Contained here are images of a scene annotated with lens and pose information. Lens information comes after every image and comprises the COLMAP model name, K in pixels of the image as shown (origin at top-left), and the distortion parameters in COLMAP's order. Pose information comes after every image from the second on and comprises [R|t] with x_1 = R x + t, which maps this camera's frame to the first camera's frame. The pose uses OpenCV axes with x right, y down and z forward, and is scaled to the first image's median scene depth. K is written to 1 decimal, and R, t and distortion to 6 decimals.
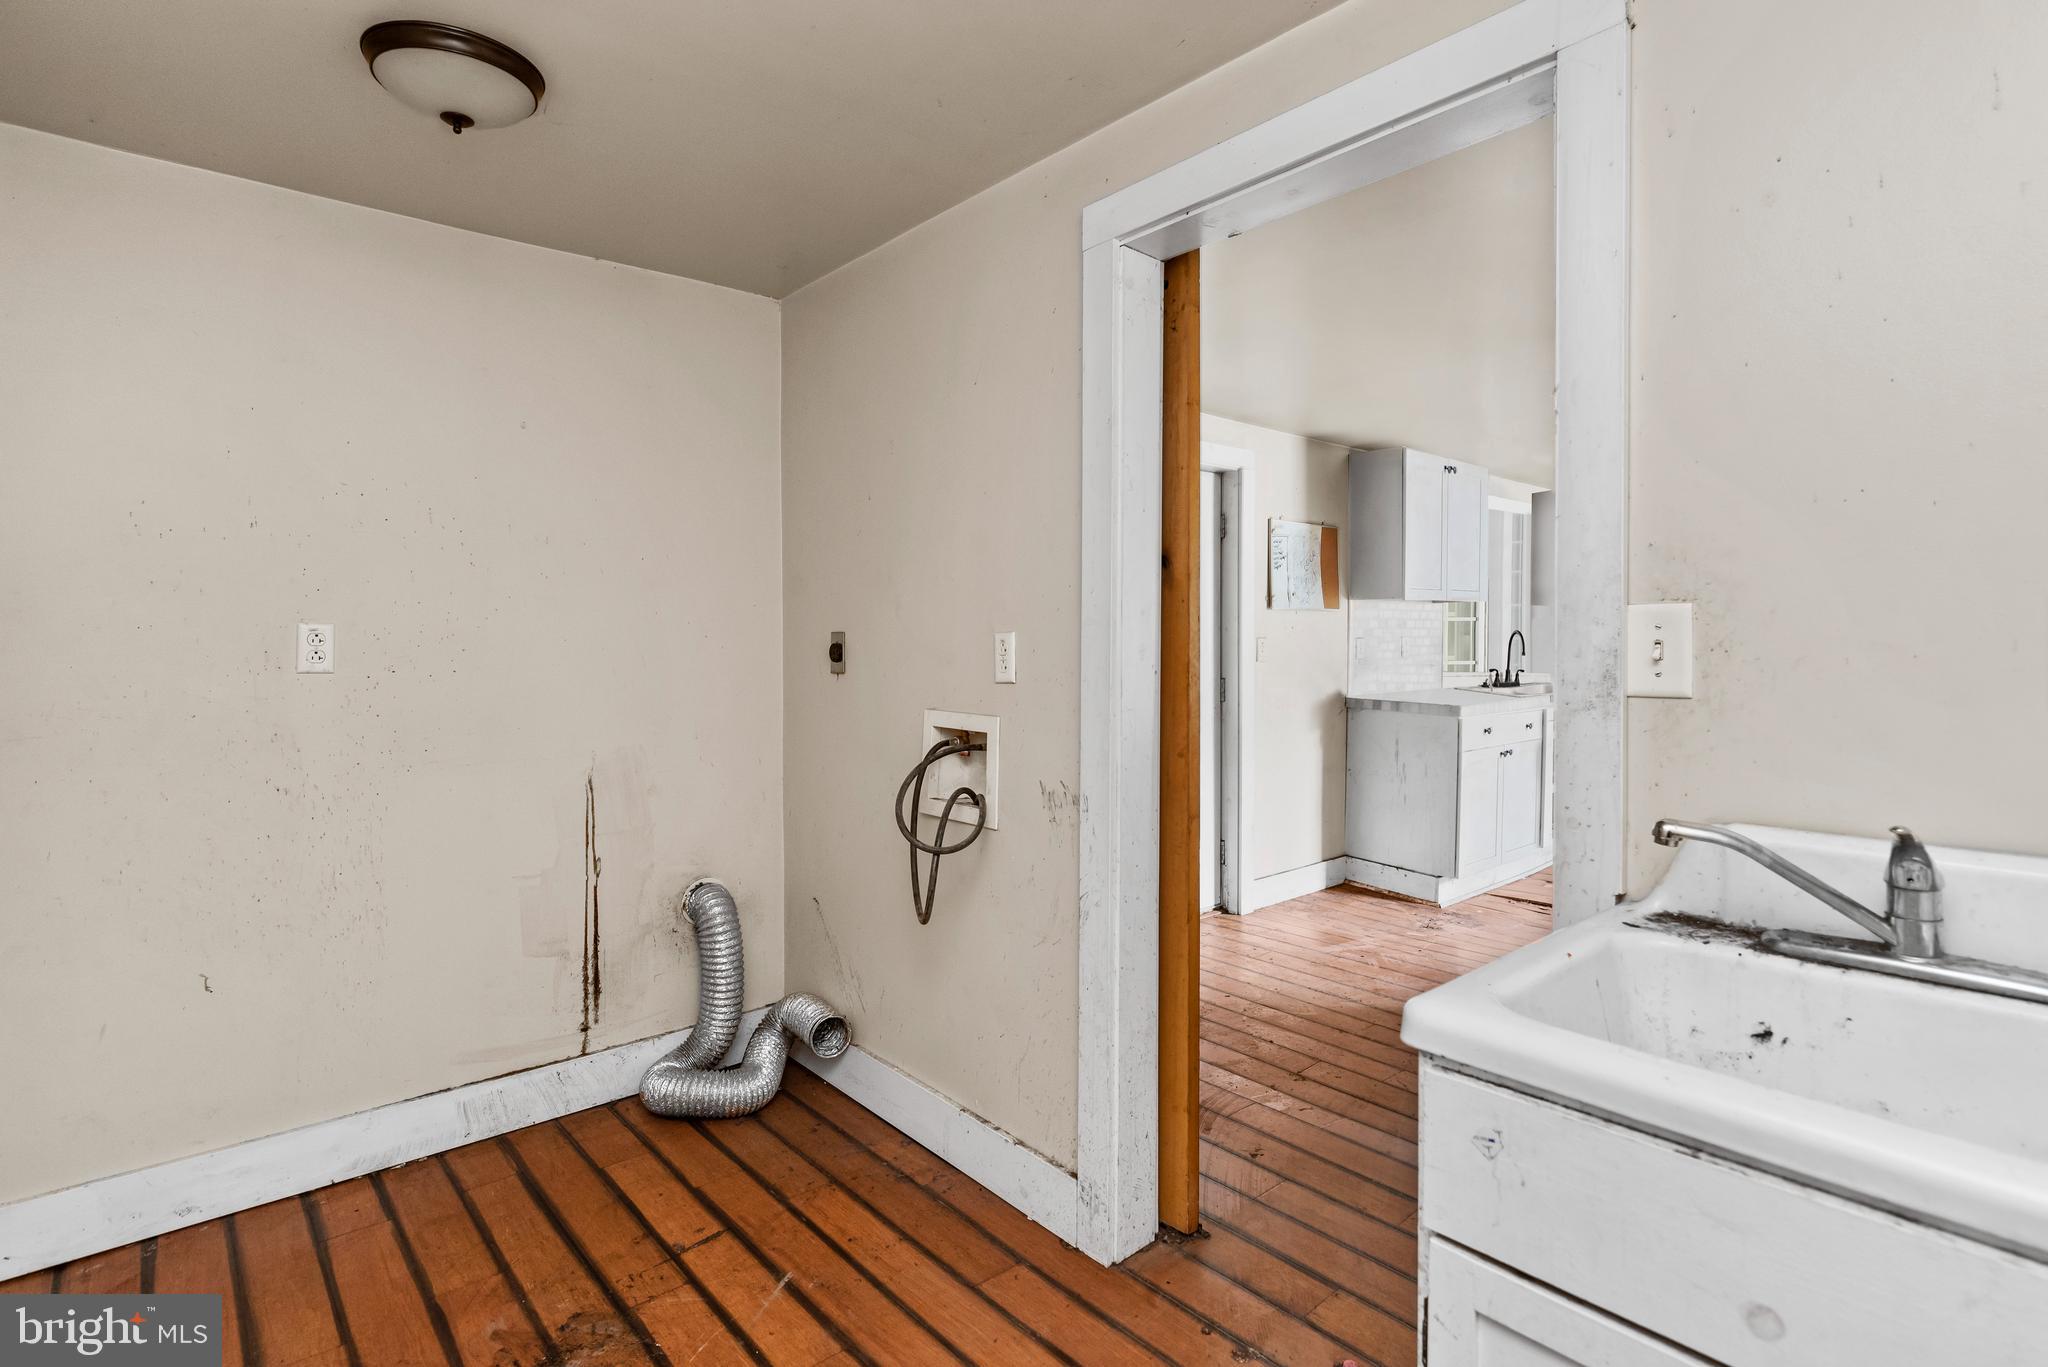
lens RADIAL K [[1017.4, 0, 1029.9], [0, 1017.4, 661.2], [0, 0, 1]] dist [0.005296, -0.000253]
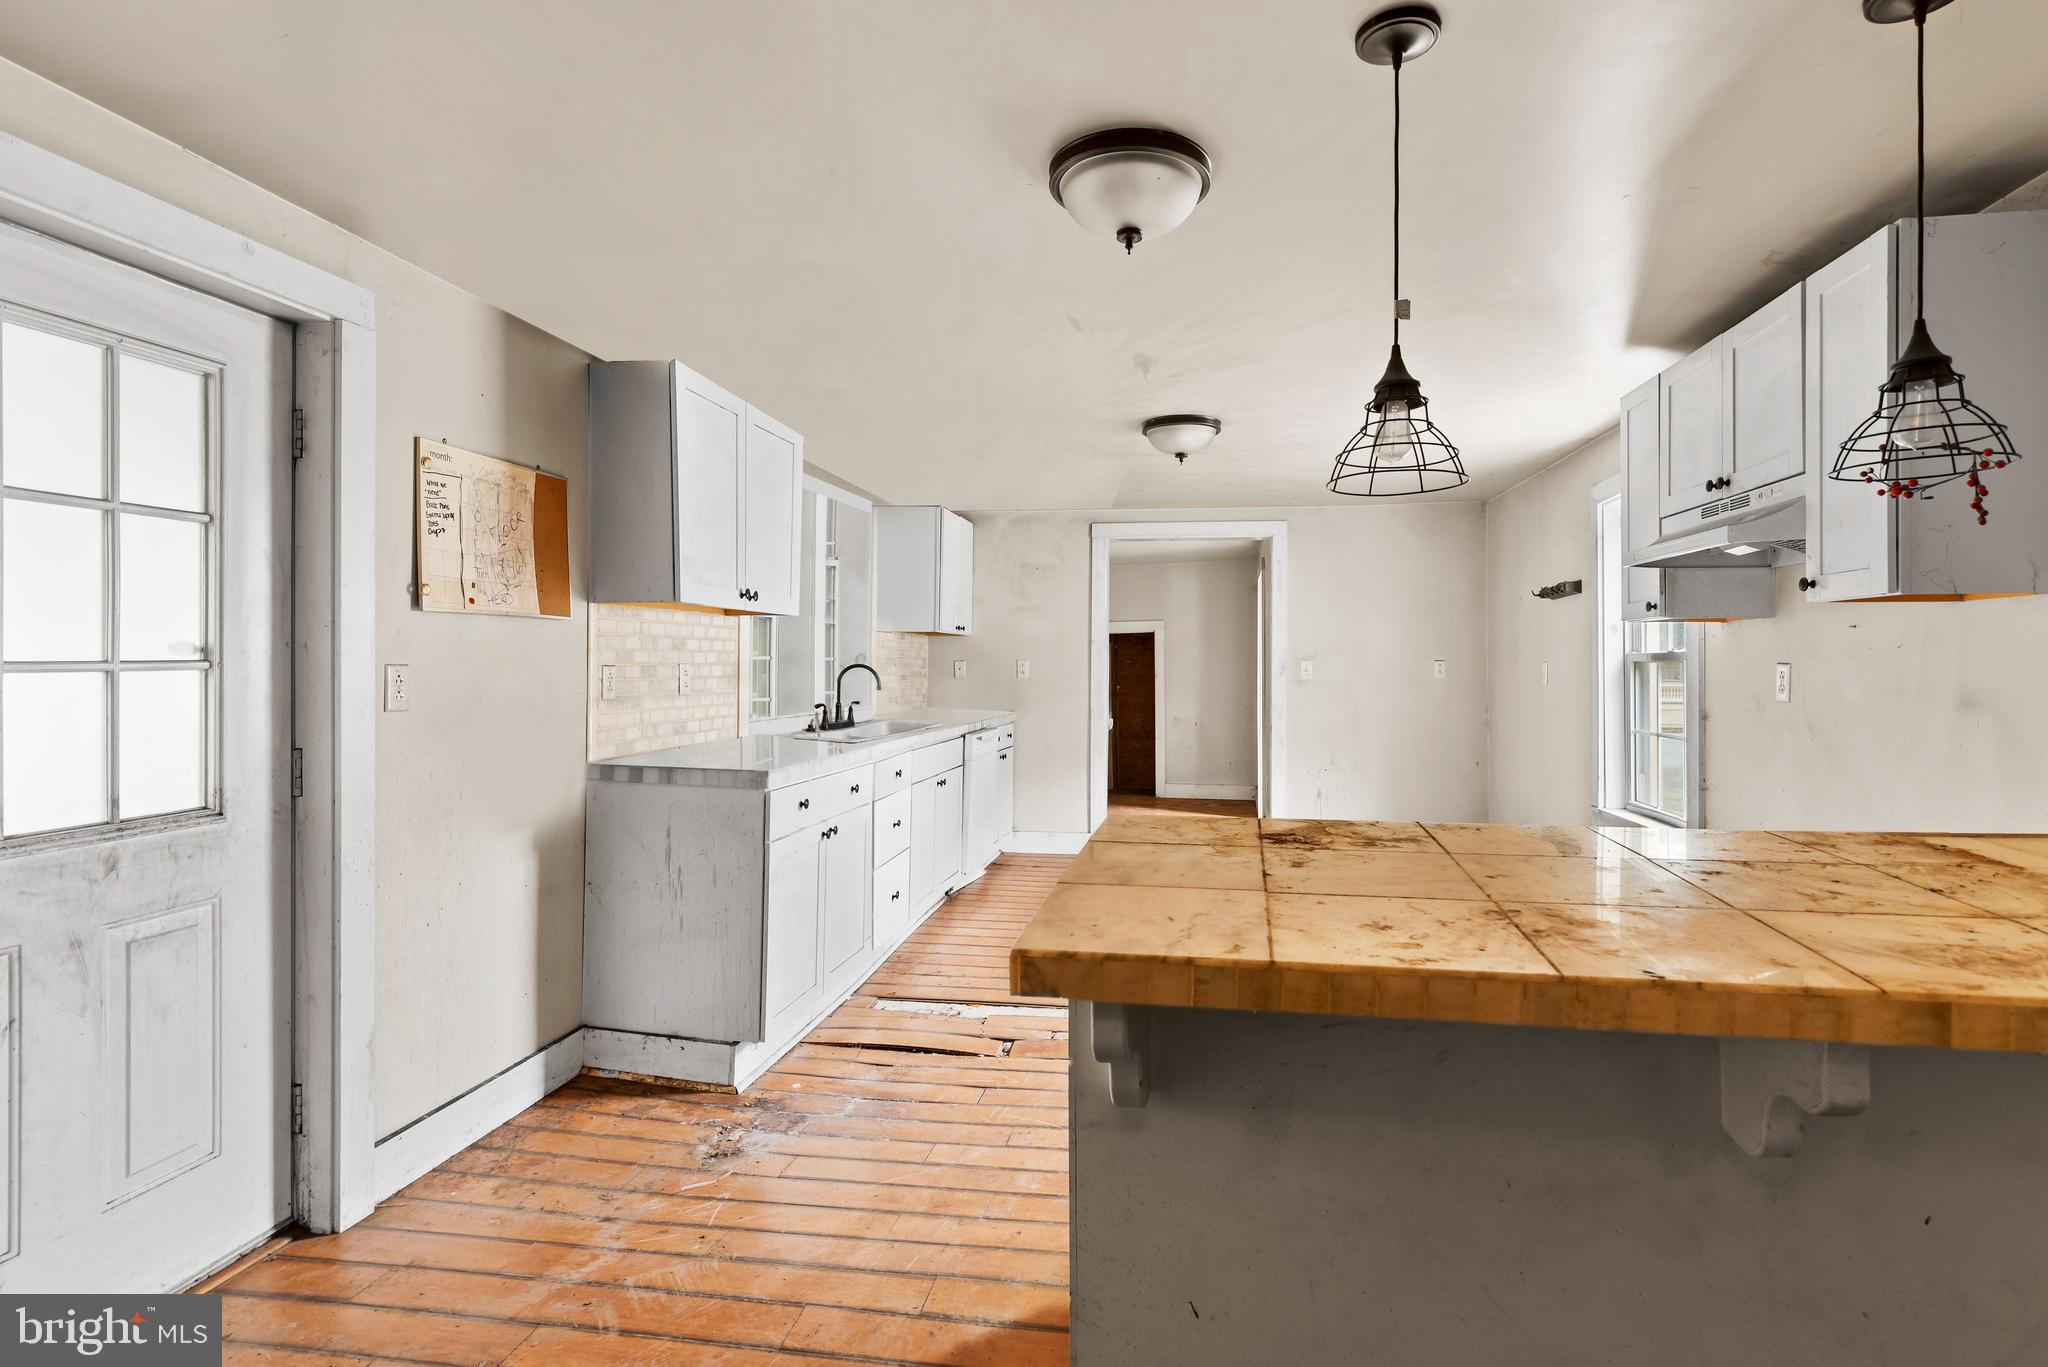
lens RADIAL K [[1017.4, 0, 1086.4], [0, 1017.4, 652.7], [0, 0, 1]] dist [0.005296, -0.000253]
pose [[0.751585, 0.009778, 0.659564, 0.142702], [0.011827, 0.999530, -0.028294, -0.010293], [-0.659530, 0.029066, 0.751116, 0.365678]]
